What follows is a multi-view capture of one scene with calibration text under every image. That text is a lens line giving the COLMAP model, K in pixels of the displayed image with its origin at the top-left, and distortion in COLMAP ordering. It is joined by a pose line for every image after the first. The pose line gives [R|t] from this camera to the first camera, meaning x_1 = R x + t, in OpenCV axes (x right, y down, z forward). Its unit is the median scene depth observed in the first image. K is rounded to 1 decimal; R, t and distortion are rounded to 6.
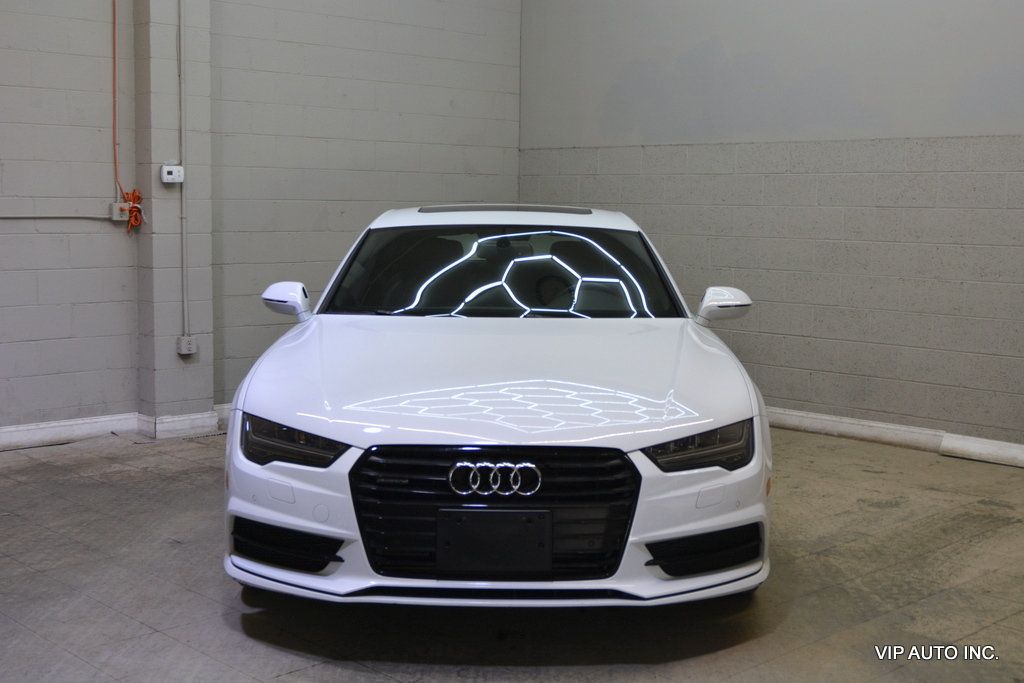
lens RADIAL K [[1314.1, 0, 510.8], [0, 1314.1, 339.4], [0, 0, 1]] dist [-0.005275, 0.000000]
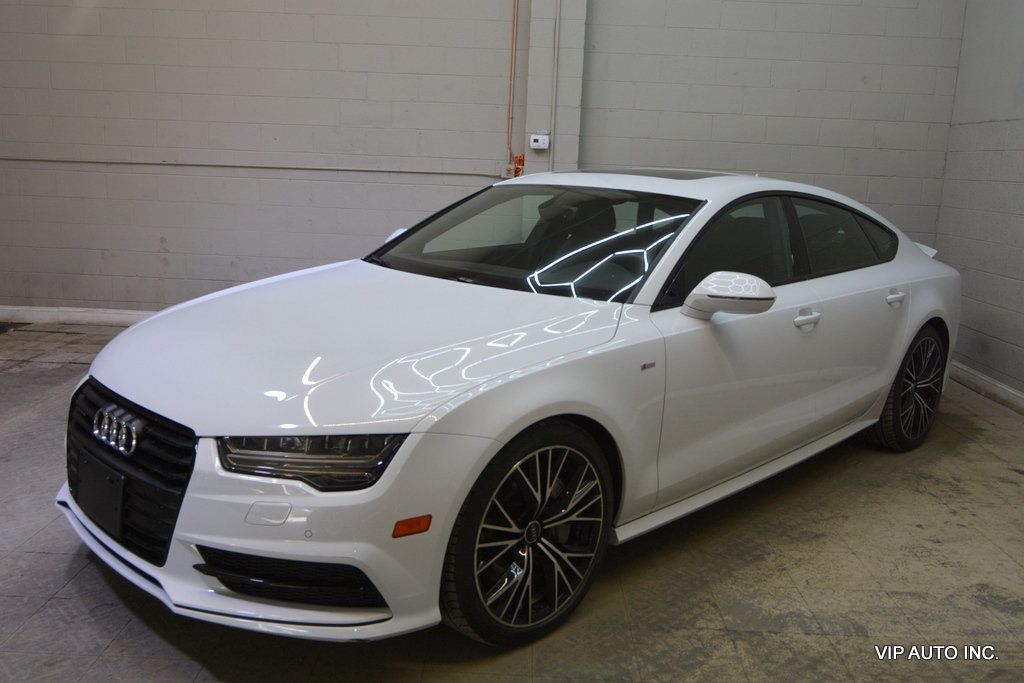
lens RADIAL K [[885.6, 0, 506.4], [0, 885.6, 337.1], [0, 0, 1]] dist [-0.018656, 0.012083]
pose [[0.702887, 0.154868, -0.694238, 0.344939], [-0.105707, 0.987915, 0.113357, -0.036822], [0.703403, -0.006291, 0.710763, 0.399924]]
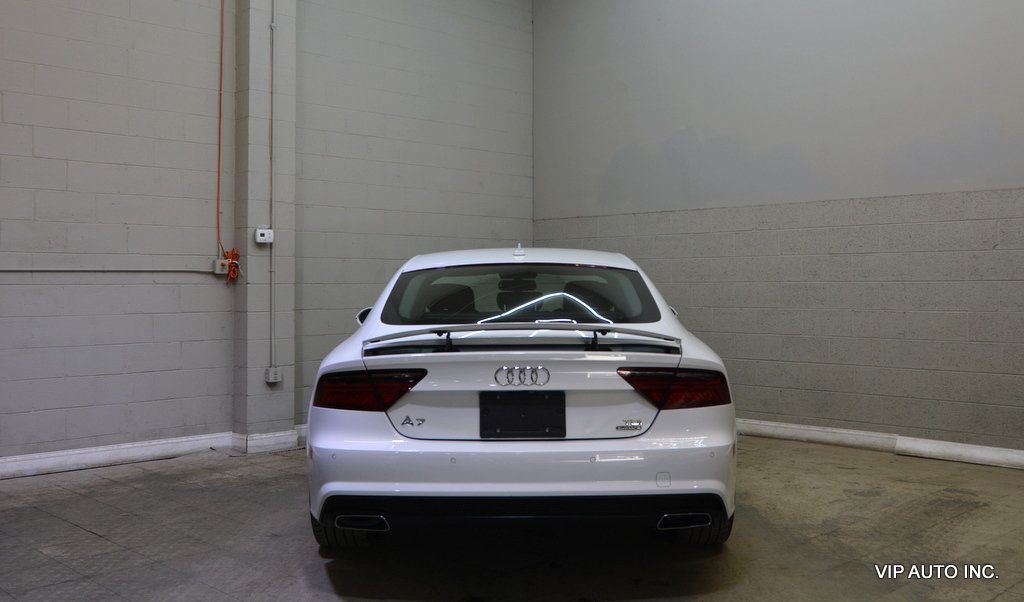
lens RADIAL K [[993.1, 0, 507.8], [0, 993.1, 256.9], [0, 0, 1]] dist [-0.013026, 0.000000]
pose [[0.999797, -0.015022, 0.013459, -0.042347], [0.016664, 0.991160, -0.131622, 0.022005], [-0.011362, 0.131819, 0.991209, 0.073611]]
